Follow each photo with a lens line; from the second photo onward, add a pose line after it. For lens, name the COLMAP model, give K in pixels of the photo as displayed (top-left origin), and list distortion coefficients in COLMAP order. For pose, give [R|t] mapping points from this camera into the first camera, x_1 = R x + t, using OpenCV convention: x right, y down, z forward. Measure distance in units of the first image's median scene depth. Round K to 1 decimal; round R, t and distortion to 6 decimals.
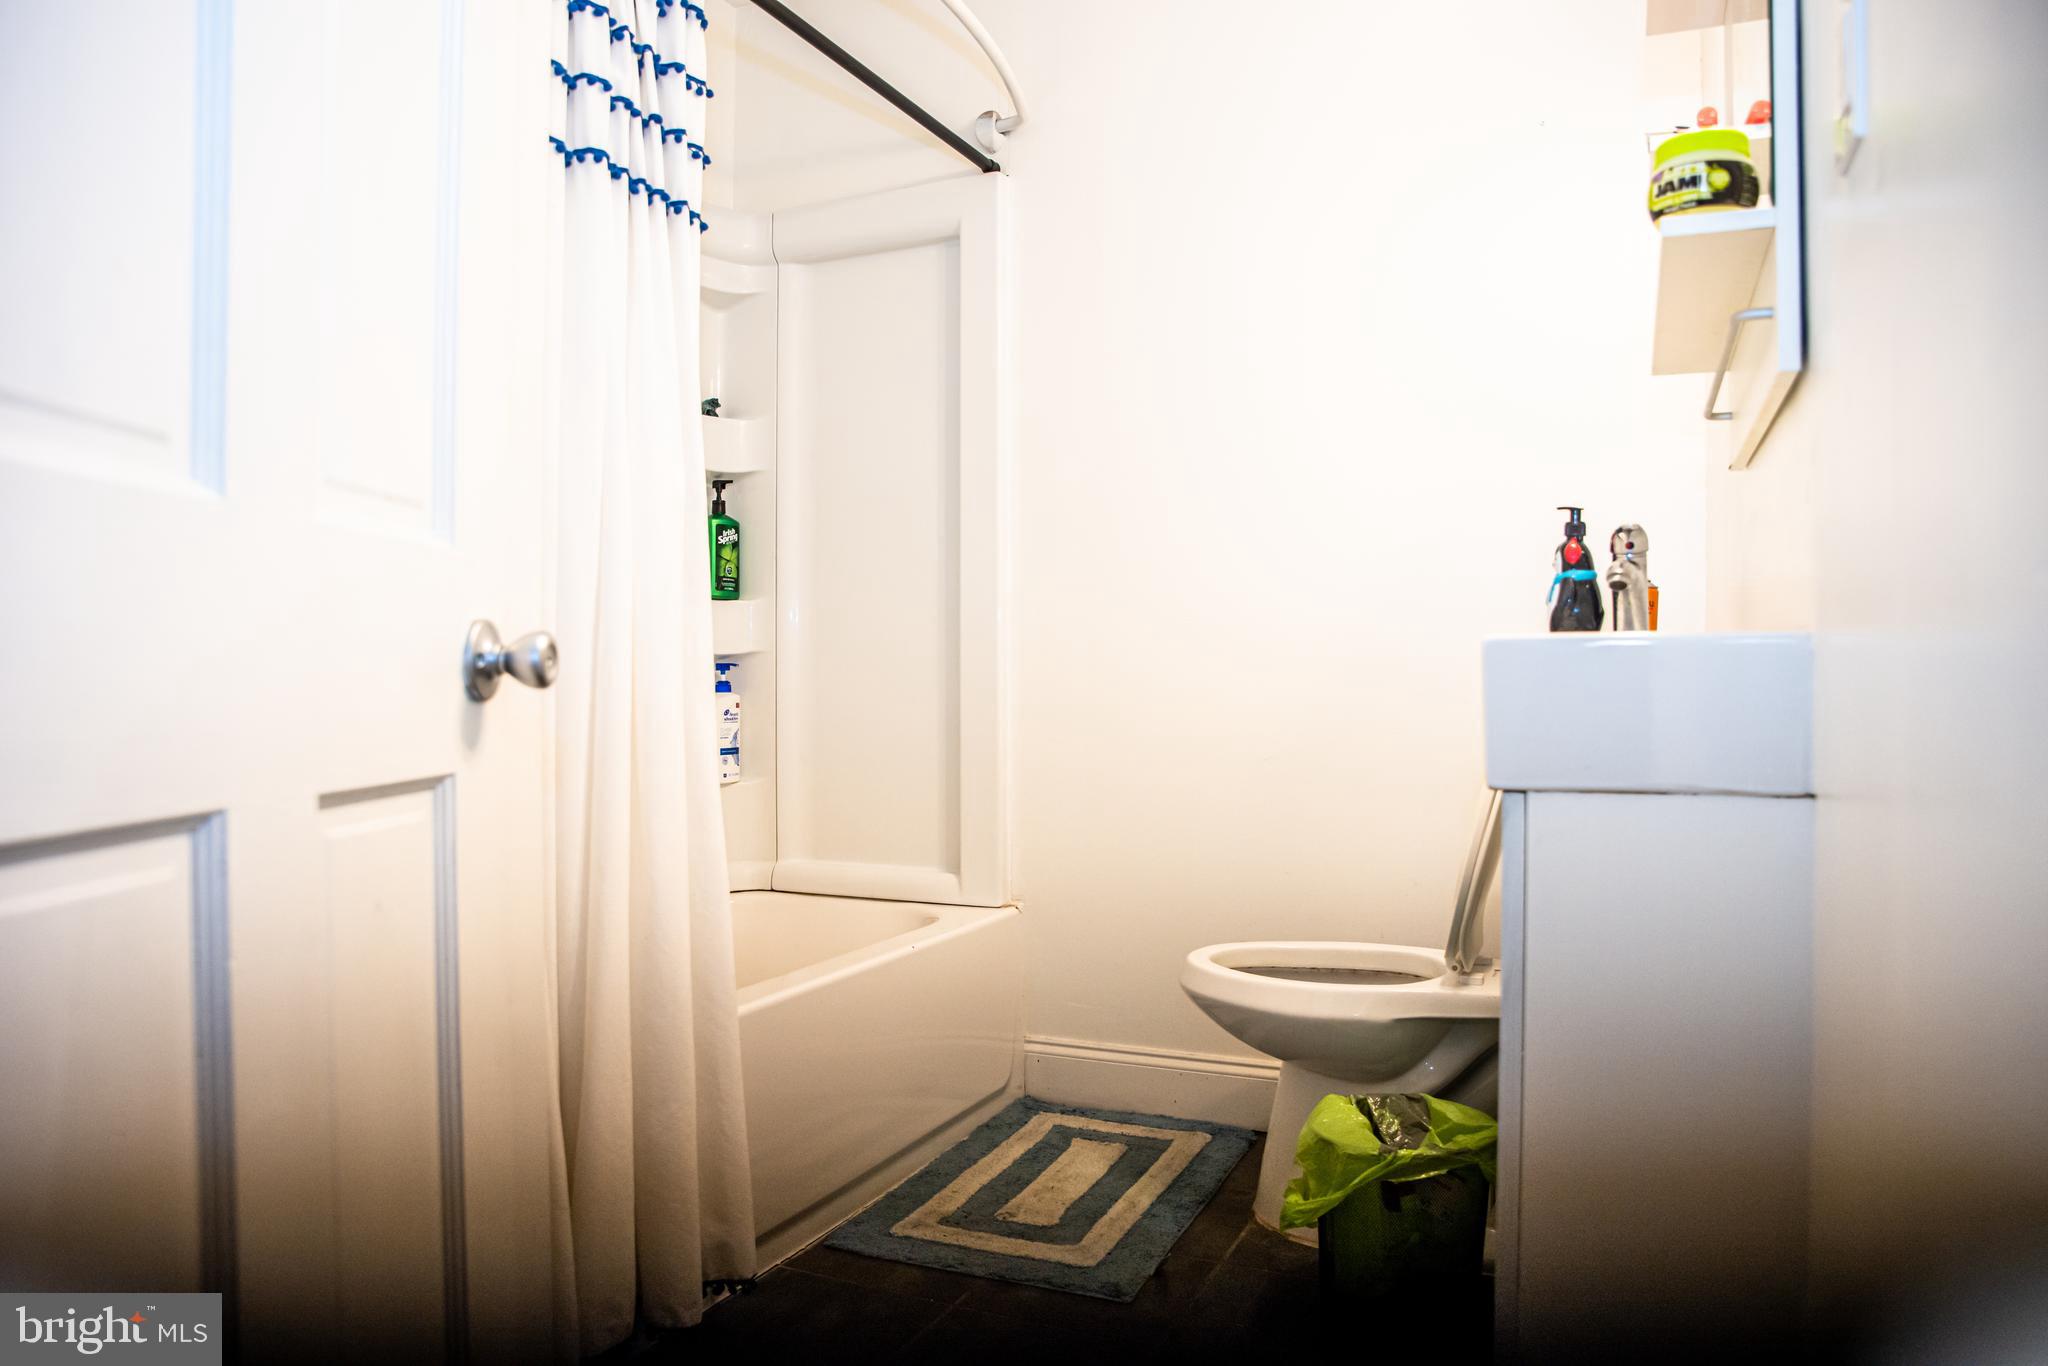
lens RADIAL K [[1402.2, 0, 1020.2], [0, 1402.2, 677.1], [0, 0, 1]] dist [-0.139923, 0.105868]
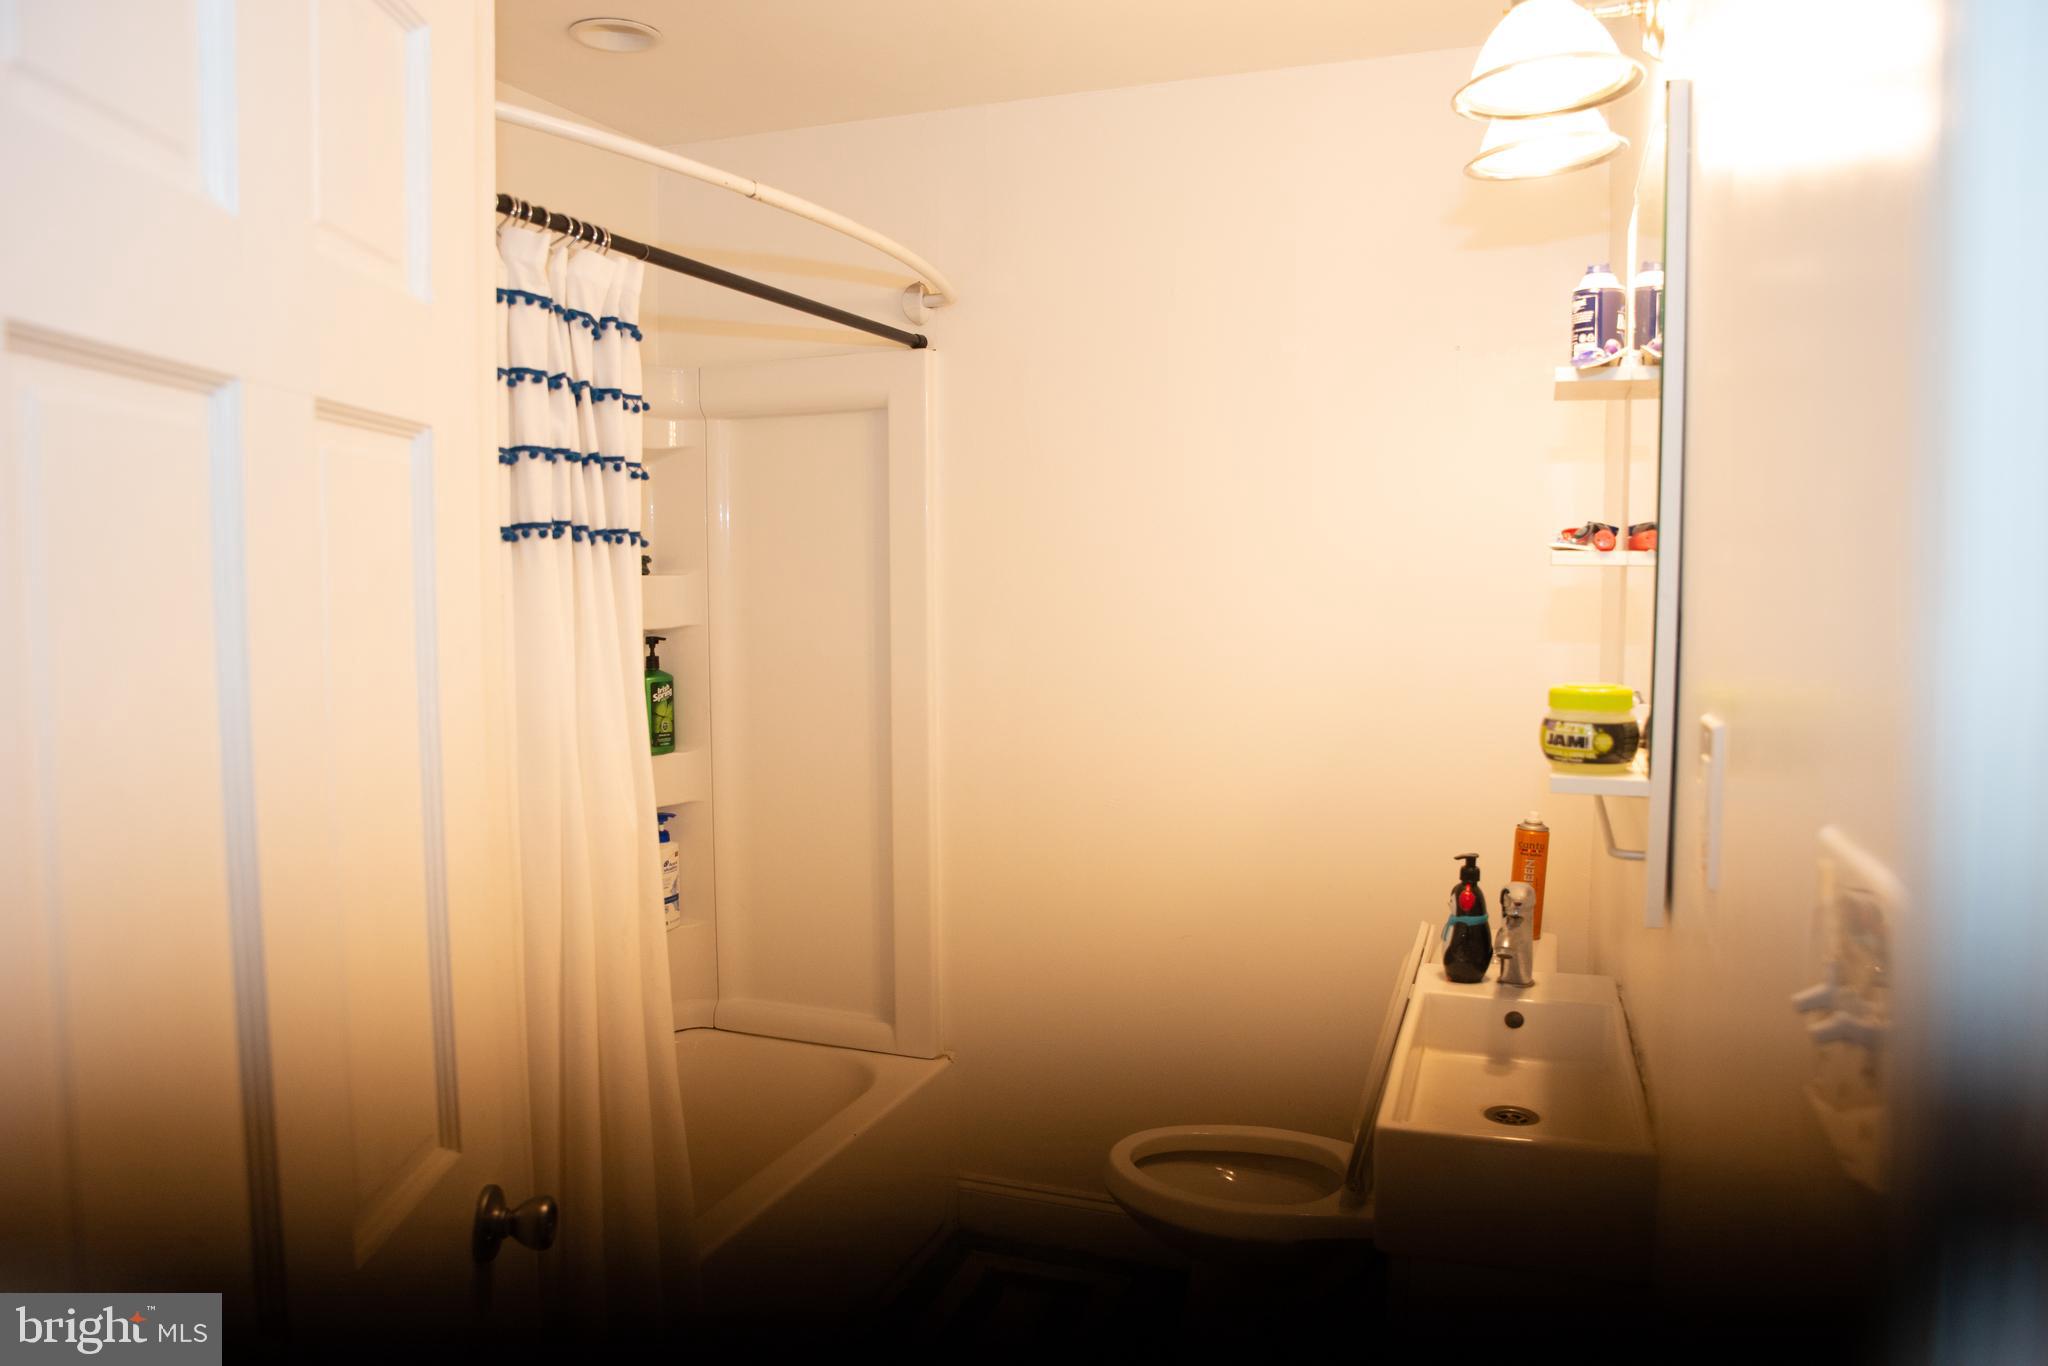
lens RADIAL K [[1402.2, 0, 1020.2], [0, 1402.2, 677.1], [0, 0, 1]] dist [-0.139923, 0.105868]
pose [[0.998226, -0.006749, 0.059162, -0.010973], [0.002237, 0.997104, 0.076015, -0.253516], [-0.059503, -0.075748, 0.995350, -0.040234]]
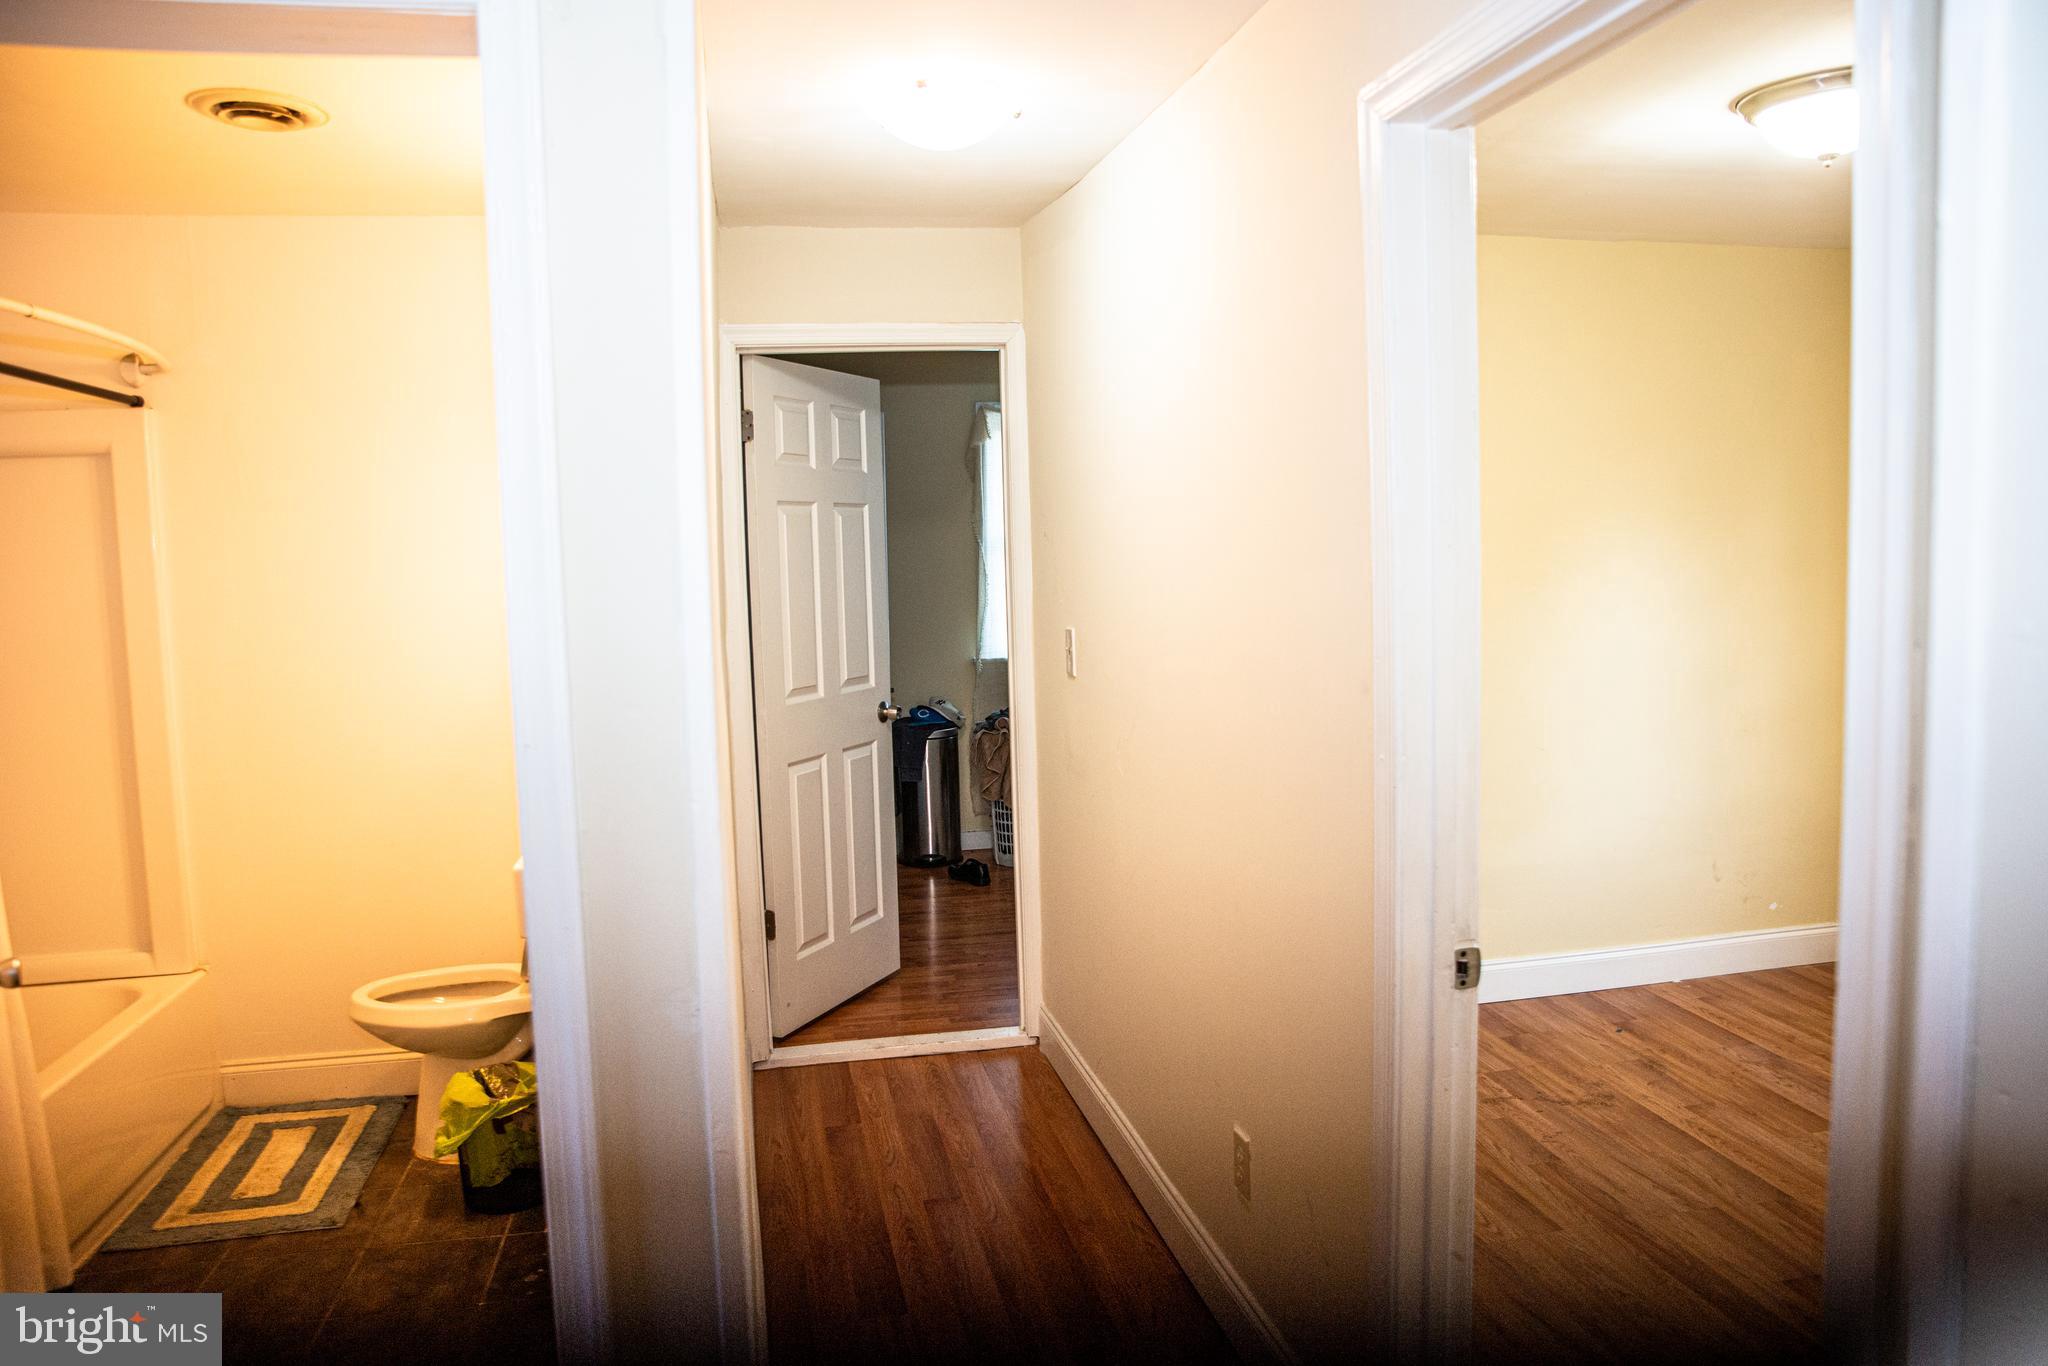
lens RADIAL K [[1402.2, 0, 1020.2], [0, 1402.2, 677.1], [0, 0, 1]] dist [-0.139923, 0.105868]
pose [[0.808454, -0.072684, 0.584054, -0.128854], [0.027687, 0.995943, 0.085617, -0.252043], [-0.587908, -0.053047, 0.807187, -0.599902]]
